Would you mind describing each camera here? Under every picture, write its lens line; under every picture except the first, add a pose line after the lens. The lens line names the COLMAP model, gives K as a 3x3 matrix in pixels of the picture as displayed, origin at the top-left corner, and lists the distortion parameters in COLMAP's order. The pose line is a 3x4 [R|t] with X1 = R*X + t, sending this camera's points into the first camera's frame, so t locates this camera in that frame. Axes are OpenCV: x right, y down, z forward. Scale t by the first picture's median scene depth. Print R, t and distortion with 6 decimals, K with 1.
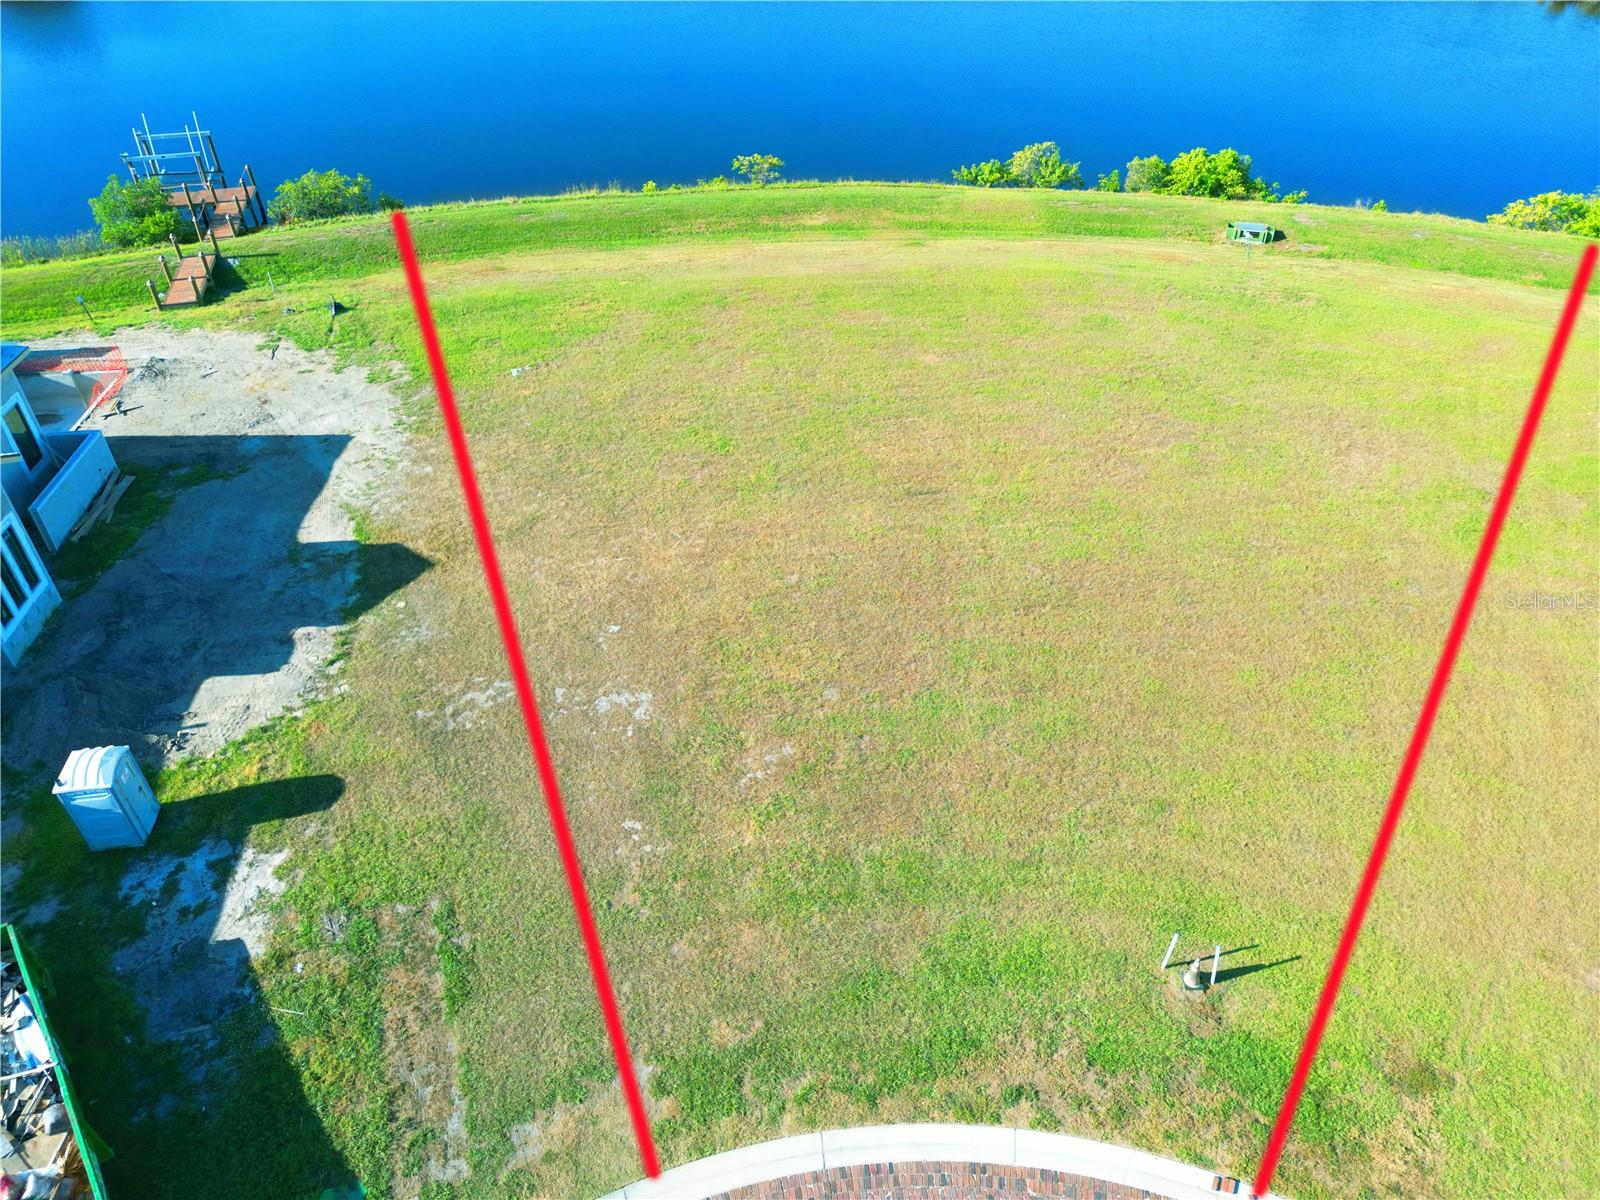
lens RADIAL K [[1121.0, 0, 804.5], [0, 1121.0, 591.2], [0, 0, 1]] dist [0.043870, -0.022529]
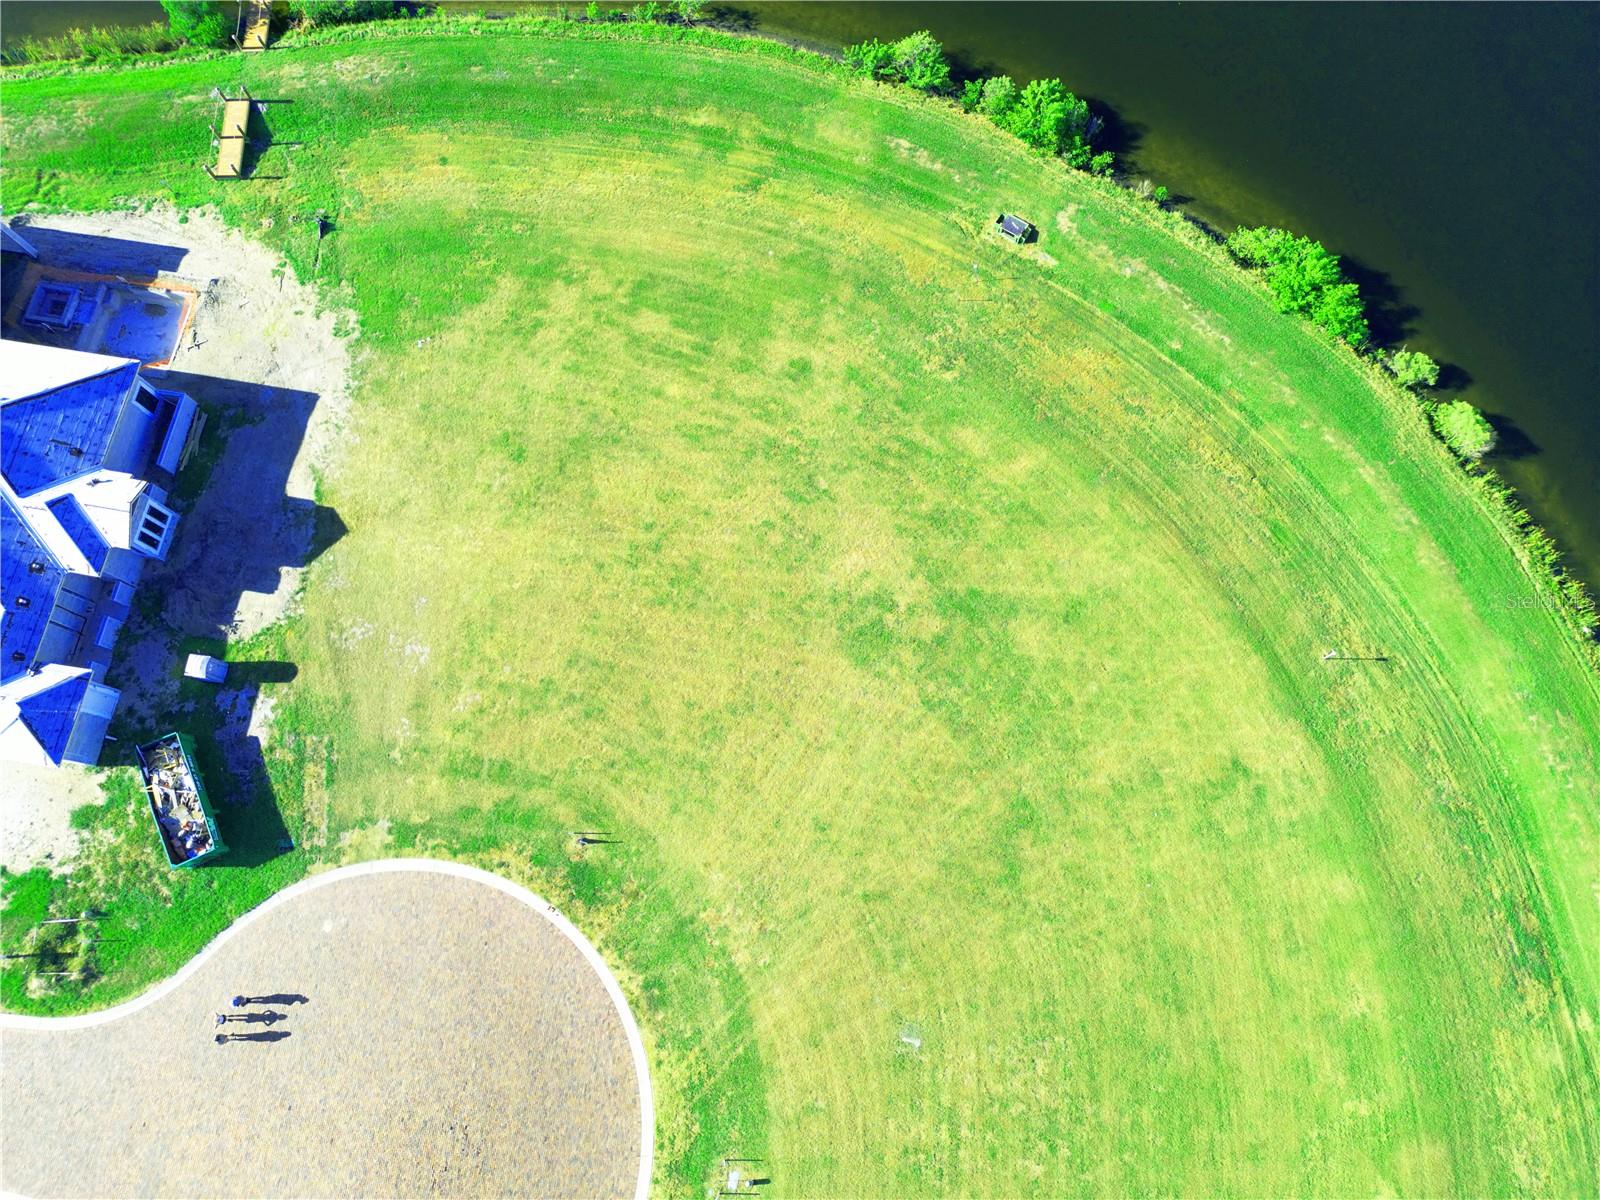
lens RADIAL K [[1121.0, 0, 801.2], [0, 1121.0, 599.8], [0, 0, 1]] dist [0.043870, -0.022529]
pose [[0.968355, 0.236048, -0.081055, 0.838977], [-0.142437, 0.789382, 0.597149, -1.624111], [0.204939, -0.566707, 0.798024, -0.661042]]
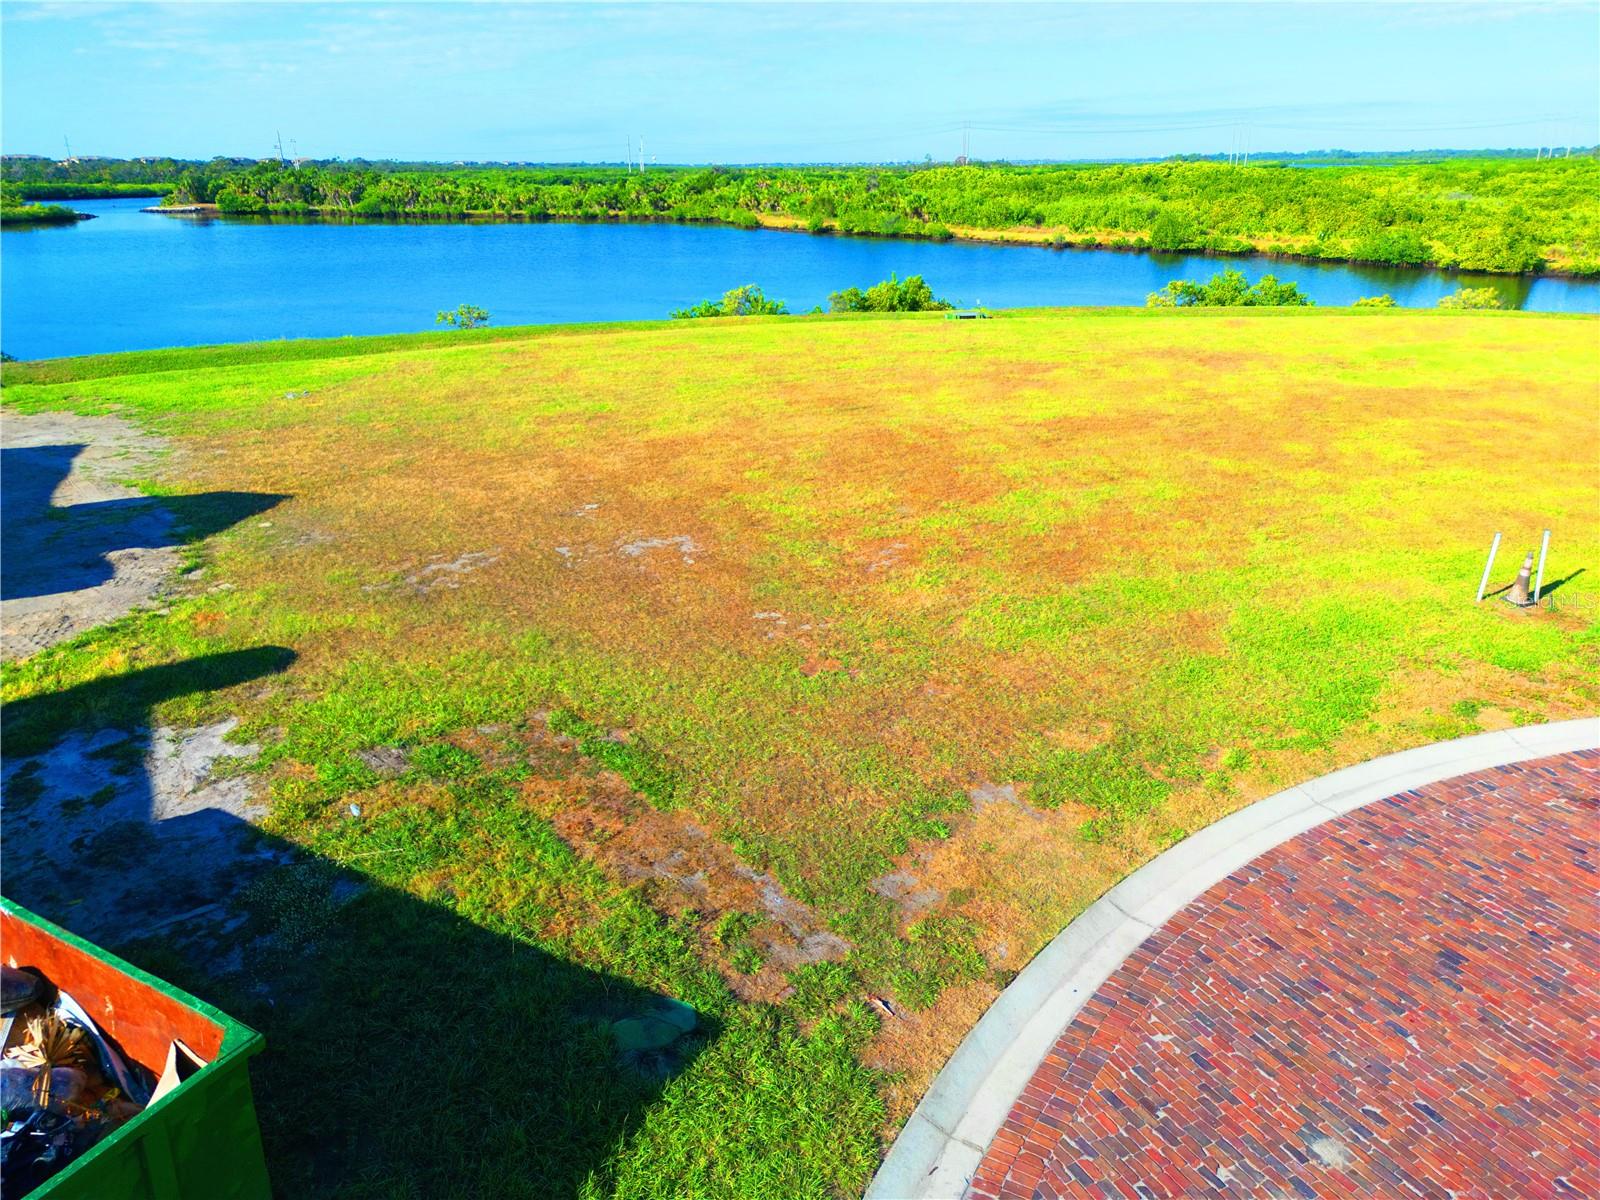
lens RADIAL K [[1121.0, 0, 804.9], [0, 1121.0, 593.9], [0, 0, 1]] dist [0.043870, -0.022529]
pose [[0.925977, -0.129714, 0.354599, -0.380106], [0.227494, 0.941203, -0.249767, 0.377619], [-0.301351, 0.311948, 0.901042, 0.360766]]
